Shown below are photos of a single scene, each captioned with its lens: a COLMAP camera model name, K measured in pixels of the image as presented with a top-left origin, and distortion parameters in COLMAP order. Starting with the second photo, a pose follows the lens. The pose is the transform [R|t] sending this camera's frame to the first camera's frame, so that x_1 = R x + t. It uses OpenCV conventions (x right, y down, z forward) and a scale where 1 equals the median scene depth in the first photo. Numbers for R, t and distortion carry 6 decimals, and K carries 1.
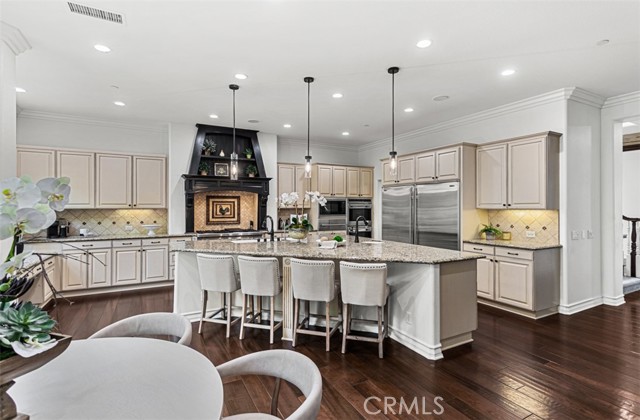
lens RADIAL K [[318.7, 0, 330.8], [0, 318.7, 206.9], [0, 0, 1]] dist [0.012506, 0.002565]
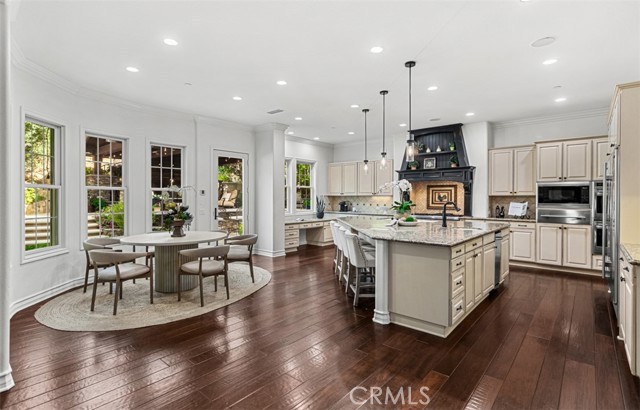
lens RADIAL K [[319.1, 0, 320.3], [0, 319.1, 196.7], [0, 0, 1]] dist [0.009595, 0.002219]
pose [[0.356052, -0.000280, -0.934466, 0.681879], [-0.003459, 0.999993, -0.001618, 0.013167], [0.934460, 0.003809, 0.356049, 0.200616]]
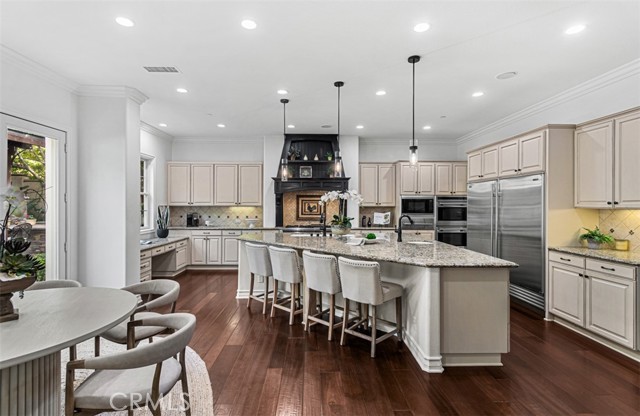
lens RADIAL K [[319.1, 0, 323.6], [0, 319.1, 205.1], [0, 0, 1]] dist [0.009595, 0.002219]
pose [[0.889043, 0.002833, -0.457814, 0.249107], [-0.003521, 0.999994, -0.000648, 0.001748], [0.457809, 0.002188, 0.889048, 0.026100]]
